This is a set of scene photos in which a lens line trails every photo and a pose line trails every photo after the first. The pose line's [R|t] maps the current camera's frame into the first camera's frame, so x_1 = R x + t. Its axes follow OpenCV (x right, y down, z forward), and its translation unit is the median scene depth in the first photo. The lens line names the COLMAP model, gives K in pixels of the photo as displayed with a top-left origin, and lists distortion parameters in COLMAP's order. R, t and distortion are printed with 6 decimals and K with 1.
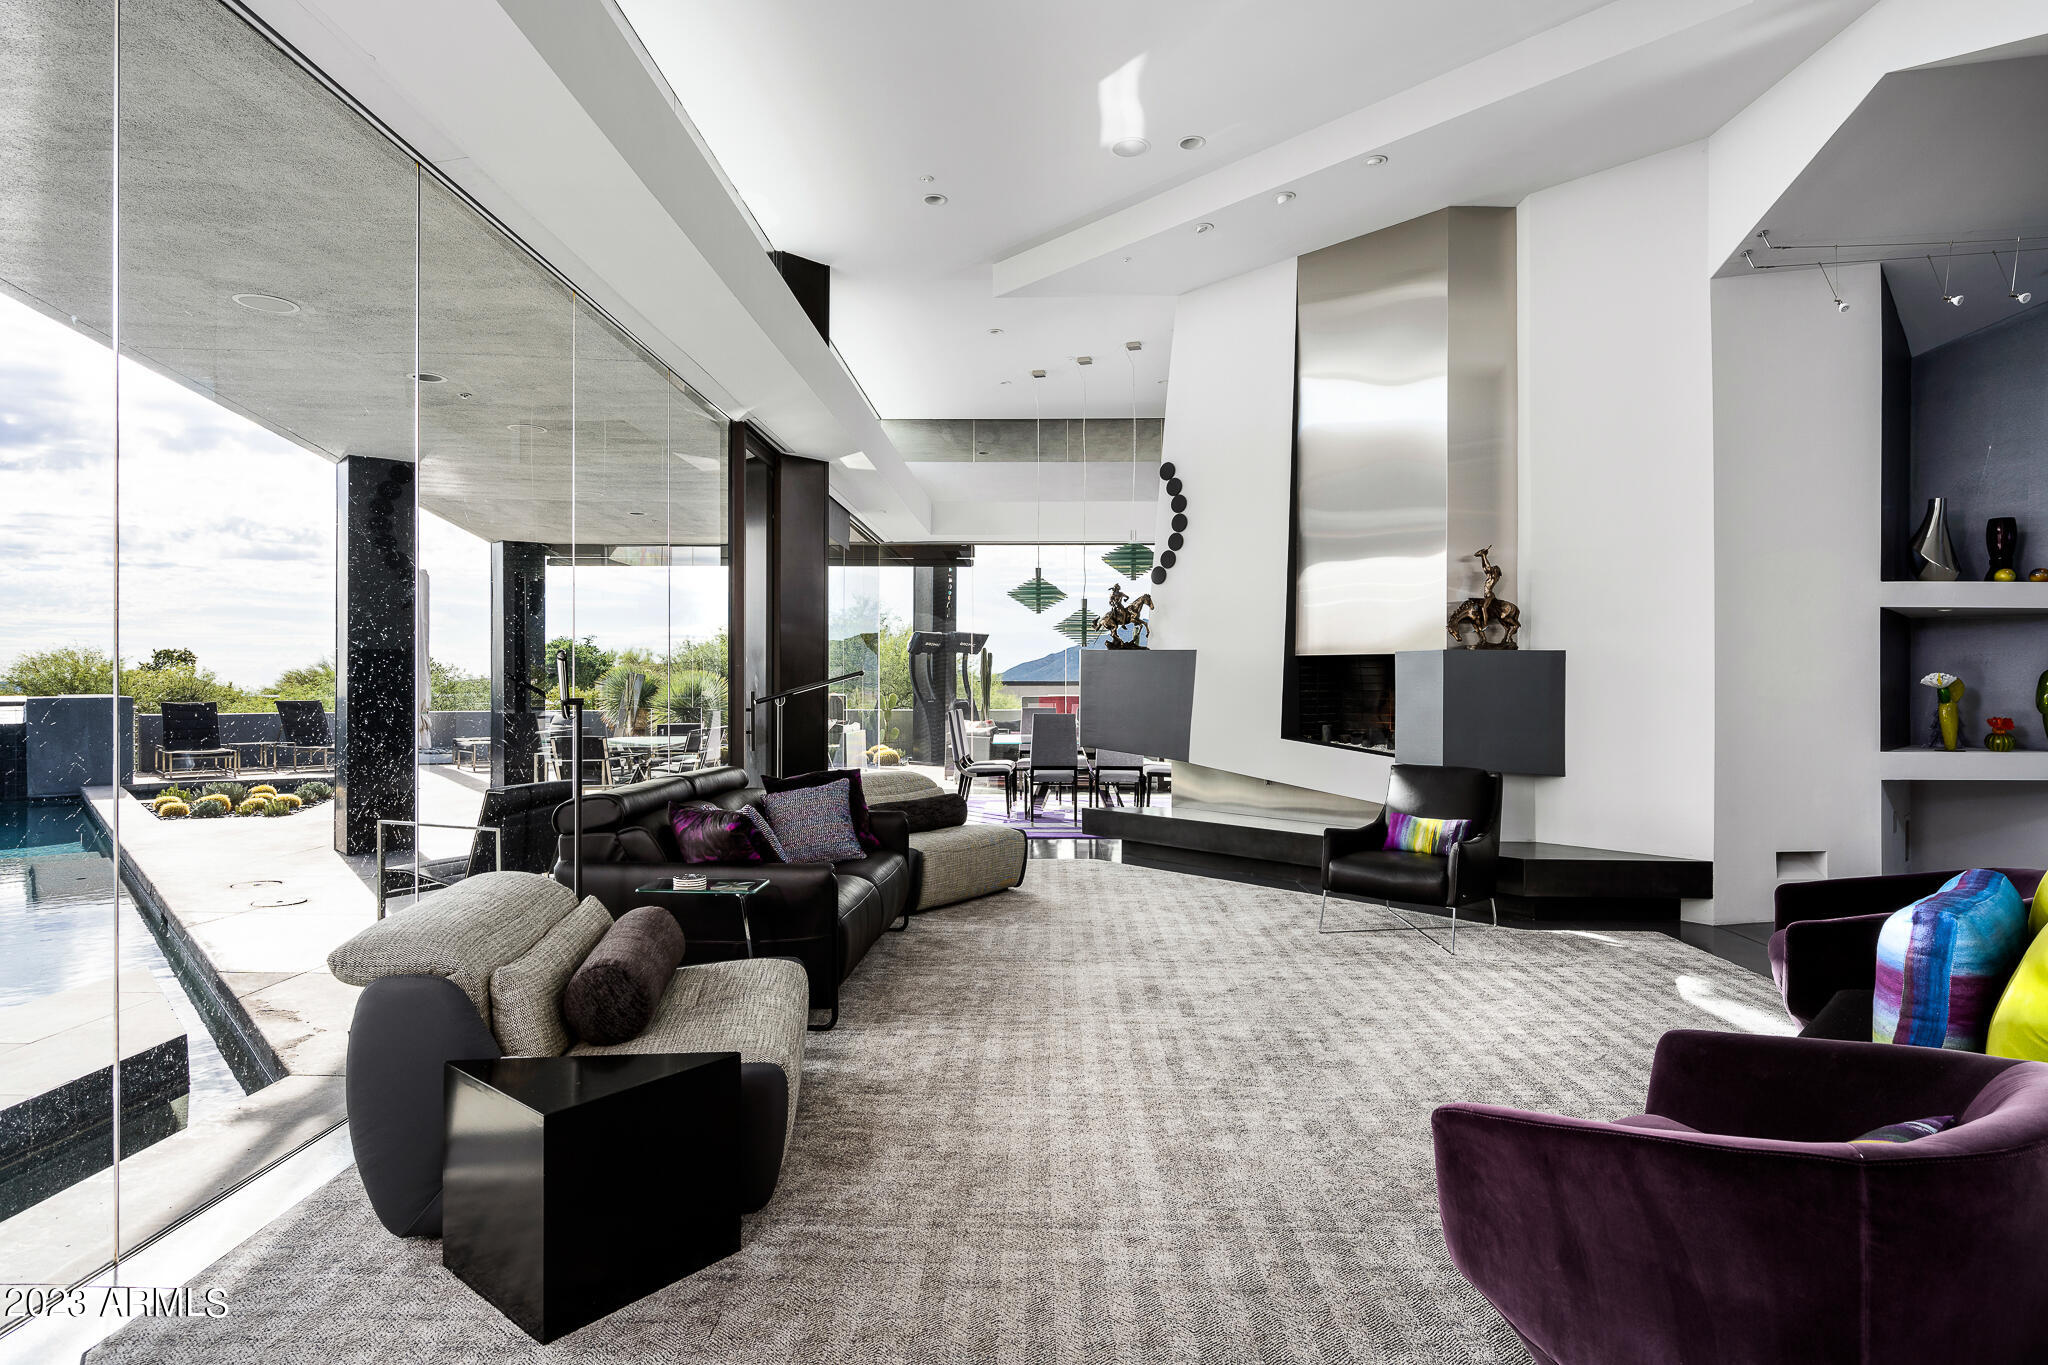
lens RADIAL K [[1088.9, 0, 1019.3], [0, 1088.9, 680.1], [0, 0, 1]] dist [0.004574, 0.003508]
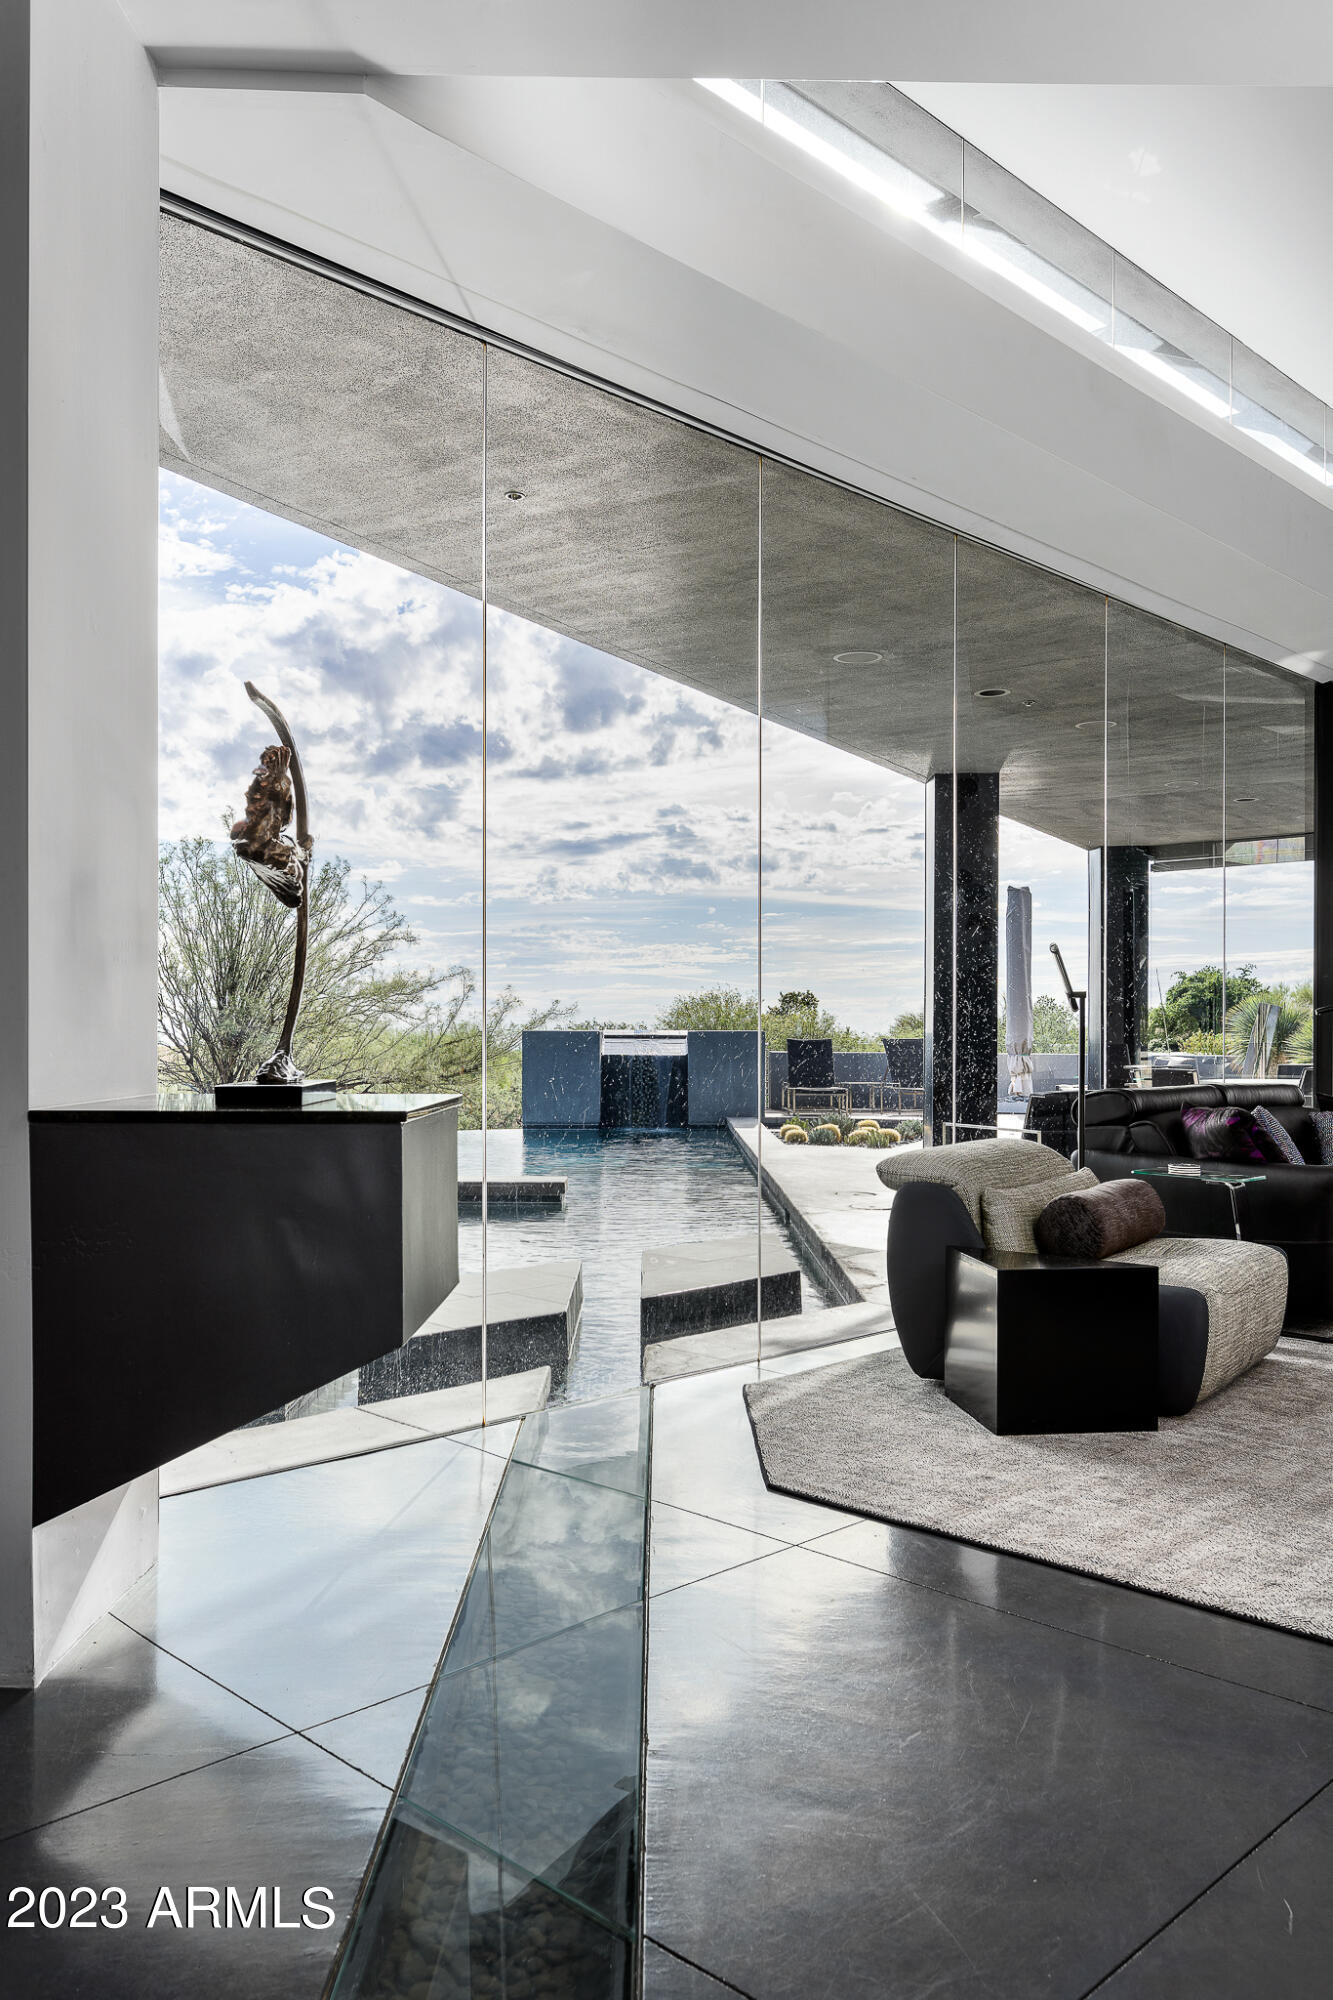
lens RADIAL K [[1520.7, 0, 669.9], [0, 1520.7, 1046.1], [0, 0, 1]] dist [0.001644, 0.001594]
pose [[0.736598, 0.008265, -0.676280, 0.214200], [-0.000181, 0.999928, 0.012023, 0.035092], [0.676330, -0.008734, 0.736547, -0.266759]]
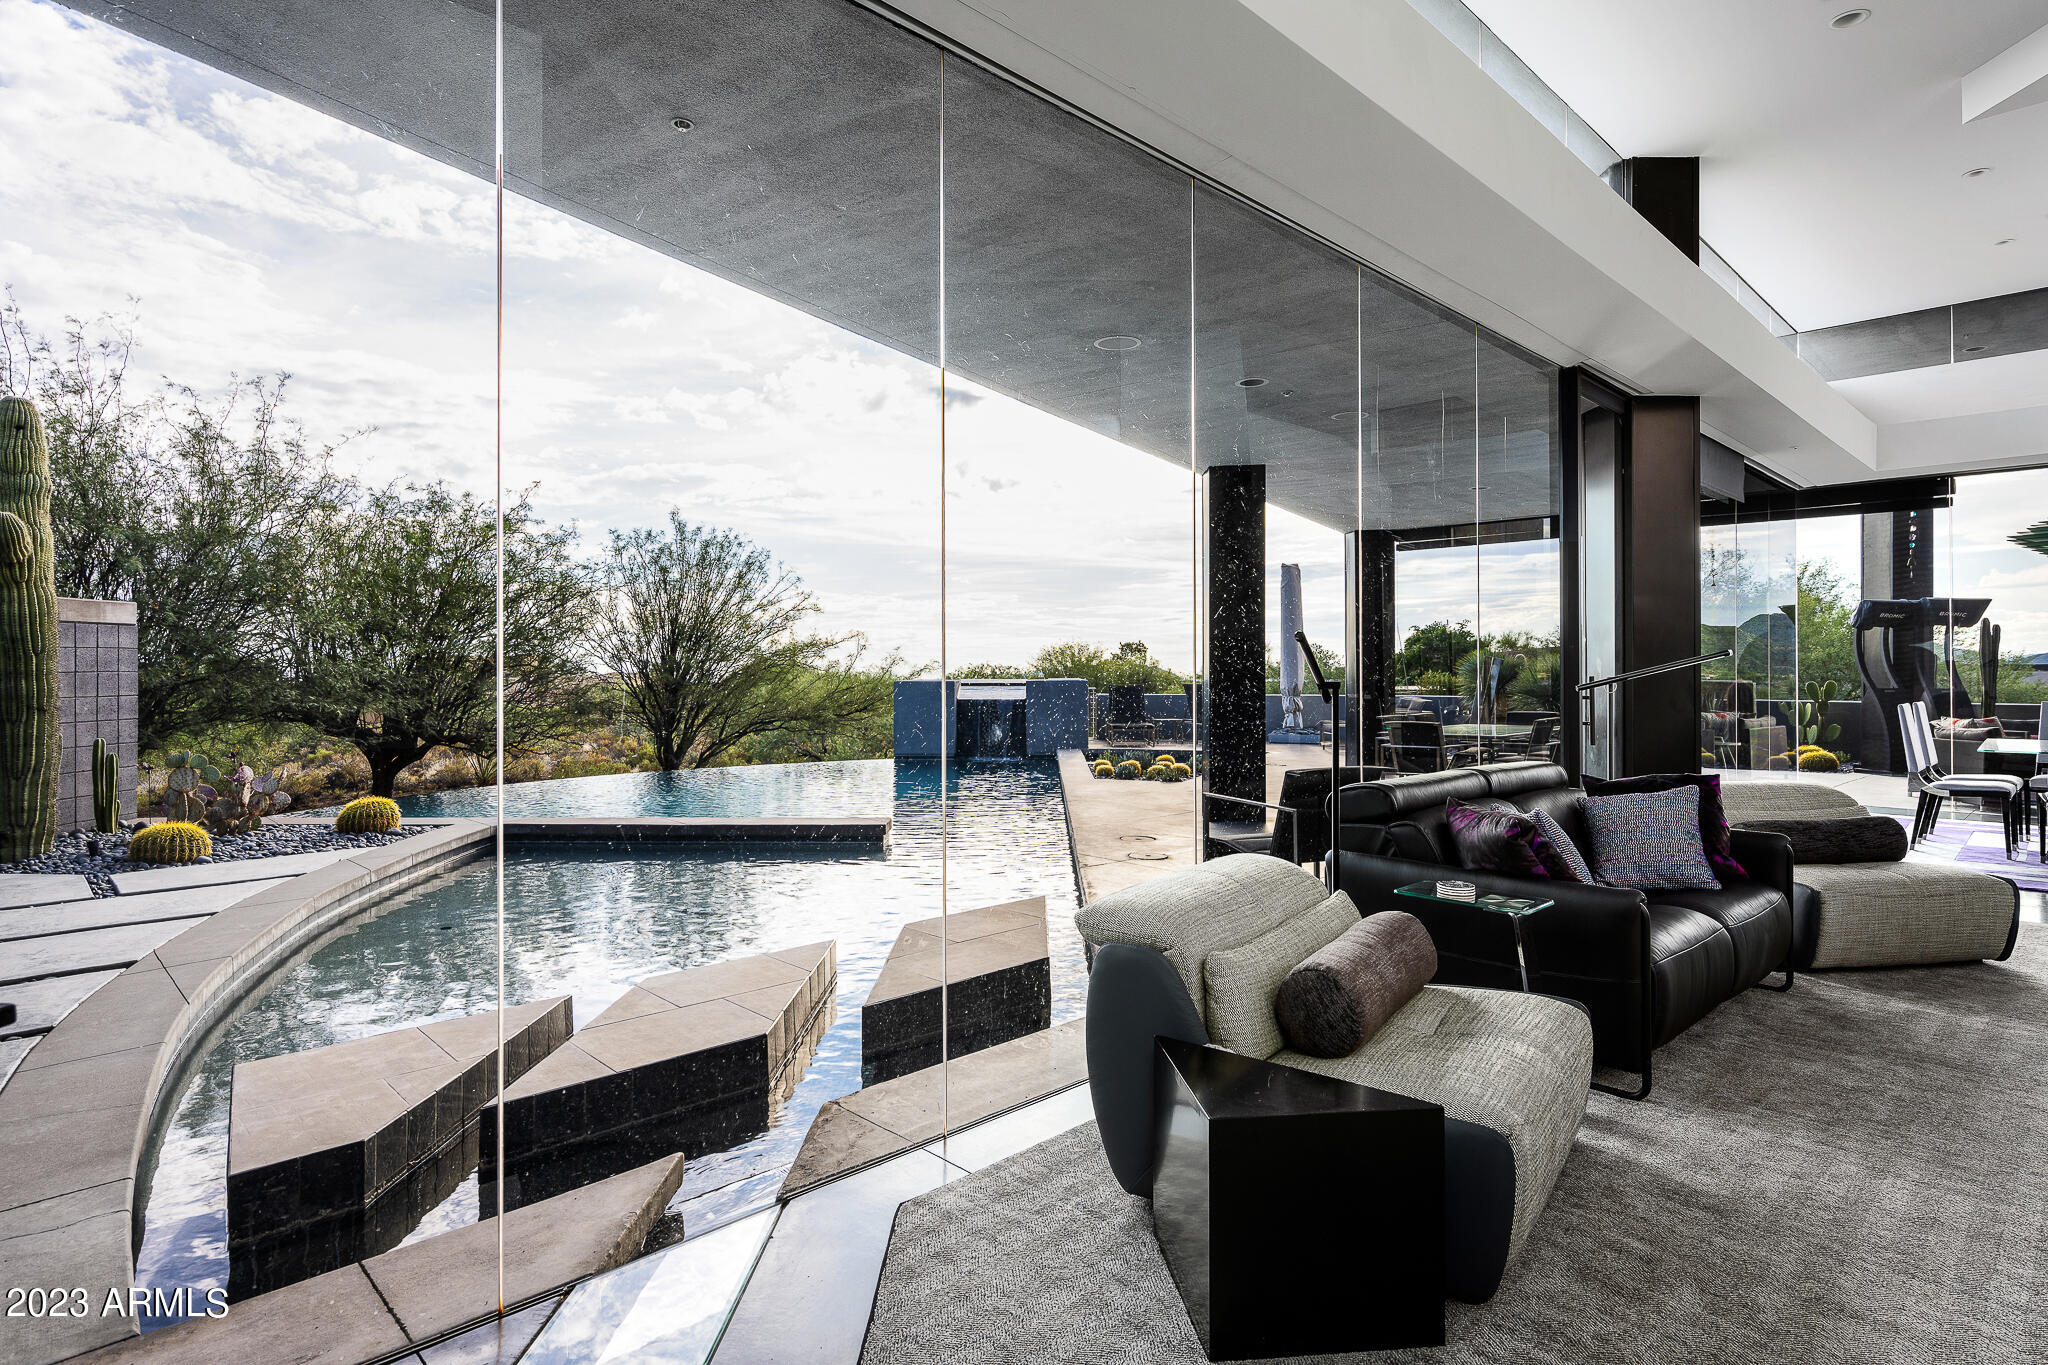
lens RADIAL K [[1088.9, 0, 1014.8], [0, 1088.9, 670.3], [0, 0, 1]] dist [0.004574, 0.003508]
pose [[0.717608, -0.001258, -0.696446, 0.040188], [0.004229, 0.999988, 0.002552, 0.001500], [0.696434, -0.004776, 0.717605, 0.077811]]
